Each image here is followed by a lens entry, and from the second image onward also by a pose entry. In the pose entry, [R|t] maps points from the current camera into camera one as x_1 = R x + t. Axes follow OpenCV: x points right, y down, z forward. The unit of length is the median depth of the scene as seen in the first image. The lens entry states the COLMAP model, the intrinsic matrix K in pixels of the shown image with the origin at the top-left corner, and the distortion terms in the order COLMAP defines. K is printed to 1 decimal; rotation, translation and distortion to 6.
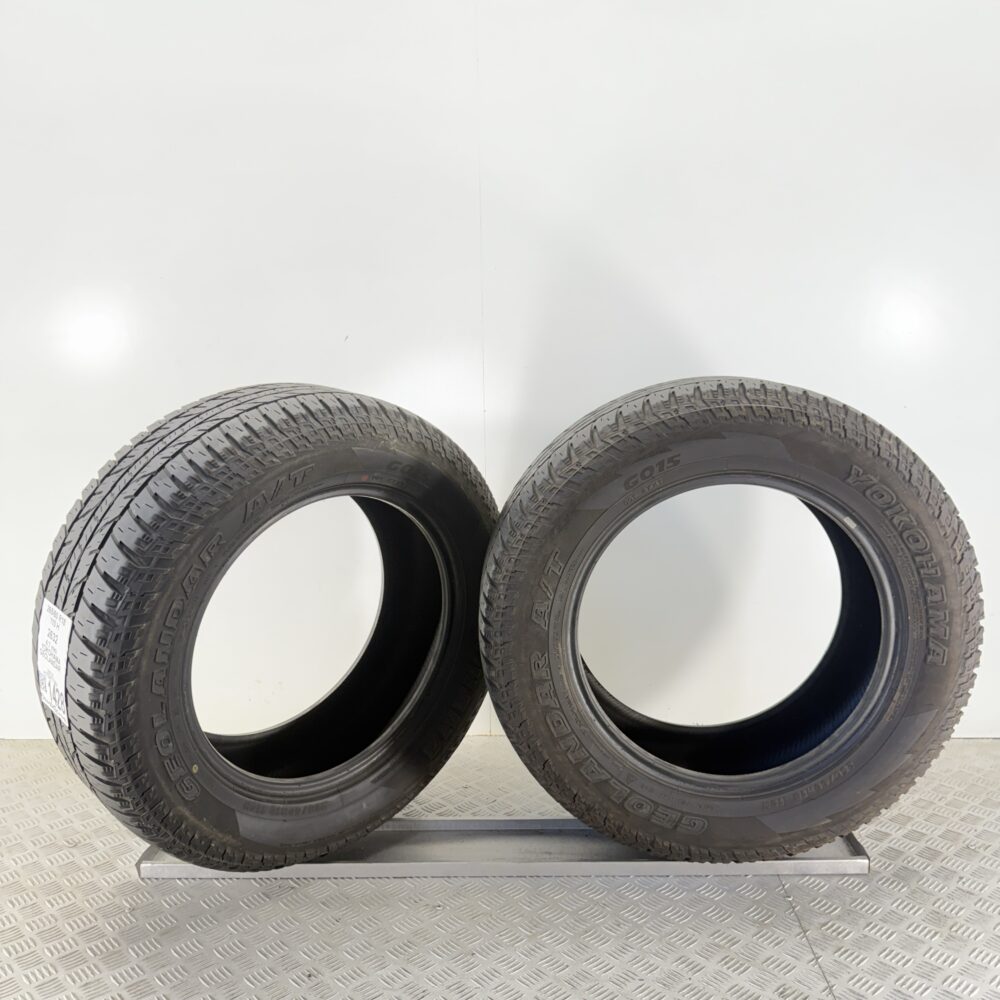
lens RADIAL K [[983.9, 0, 490.5], [0, 983.9, 497.1], [0, 0, 1]] dist [0.059531, 0.000000]
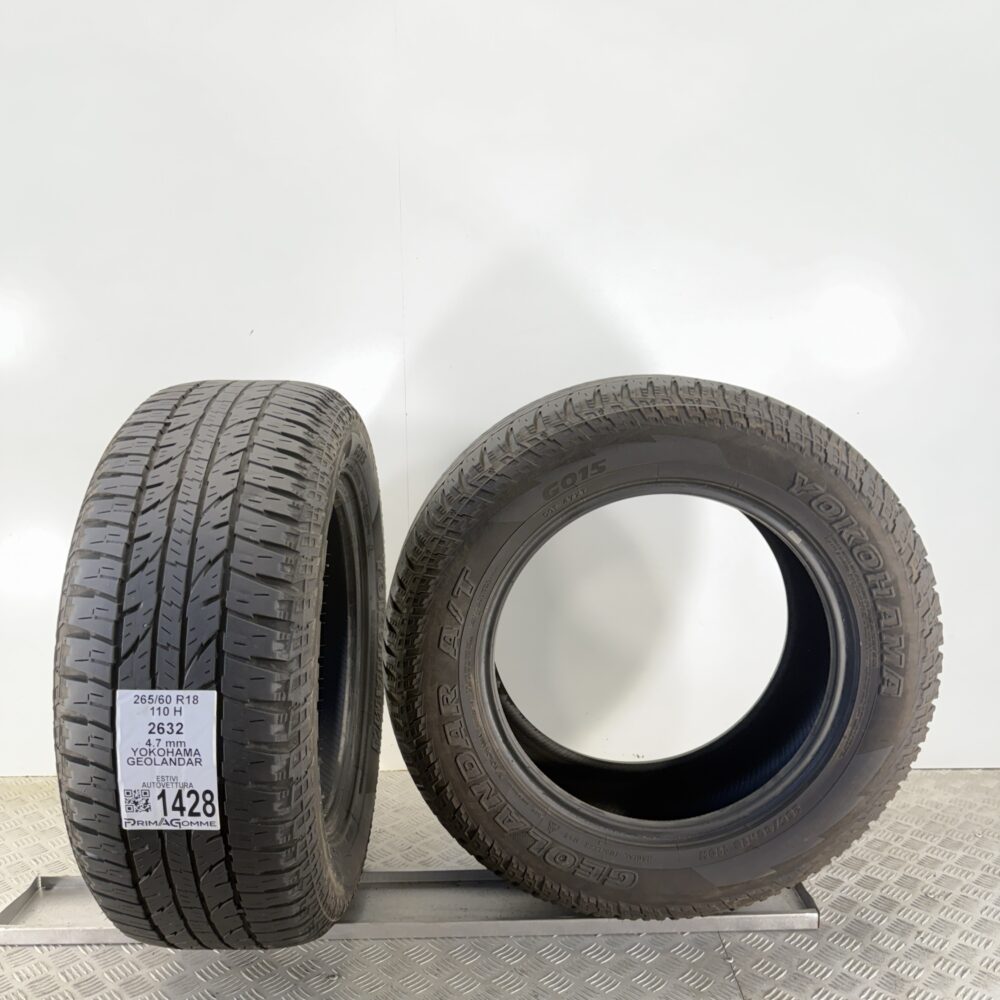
lens RADIAL K [[983.9, 0, 485.0], [0, 983.9, 503.2], [0, 0, 1]] dist [0.059531, 0.000000]
pose [[0.999518, 0.001974, 0.030979, 0.053234], [-0.001572, 0.999914, -0.013015, 0.006462], [-0.031002, 0.012960, 0.999435, 0.112433]]
